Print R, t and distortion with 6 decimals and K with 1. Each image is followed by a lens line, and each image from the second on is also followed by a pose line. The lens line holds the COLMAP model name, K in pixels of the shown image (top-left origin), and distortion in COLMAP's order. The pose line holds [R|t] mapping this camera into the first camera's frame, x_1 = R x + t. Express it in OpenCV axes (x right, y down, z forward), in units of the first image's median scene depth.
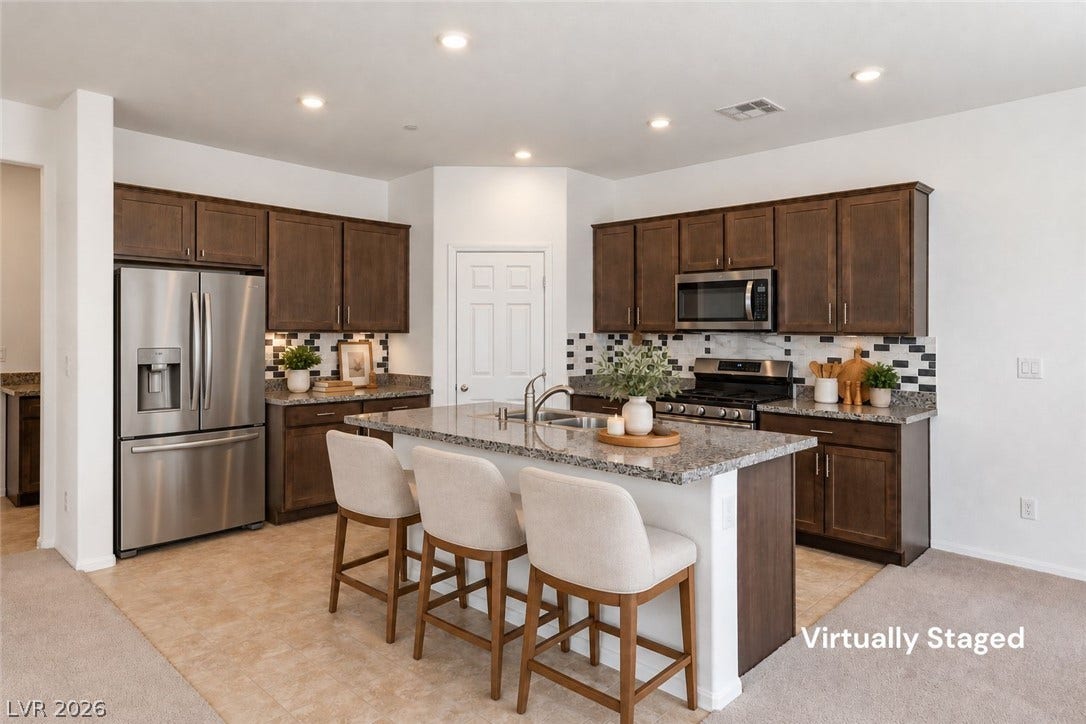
lens RADIAL K [[647.8, 0, 542.7], [0, 647.8, 328.1], [0, 0, 1]] dist [0.003068, 0.000420]
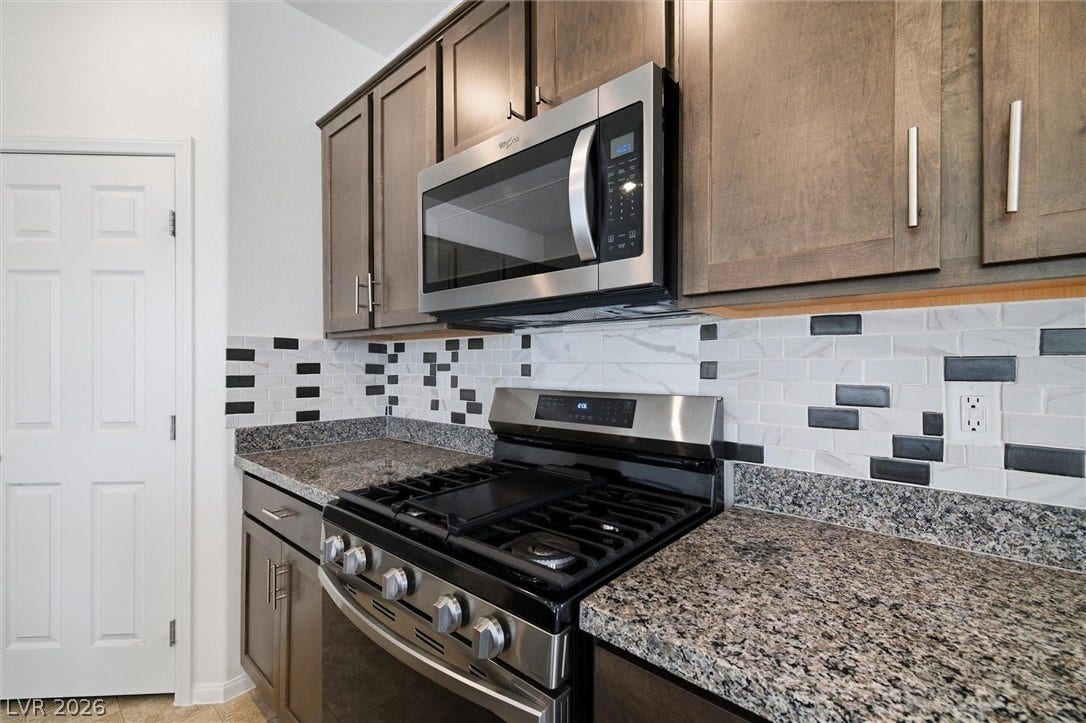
lens RADIAL K [[460.5, 0, 543.8], [0, 460.5, 366.1], [0, 0, 1]] dist [0.004468, -0.000078]
pose [[0.999048, -0.005549, 0.043267, 0.254103], [0.005325, 0.999972, 0.005303, 0.030533], [-0.043295, -0.005067, 0.999049, 0.689879]]
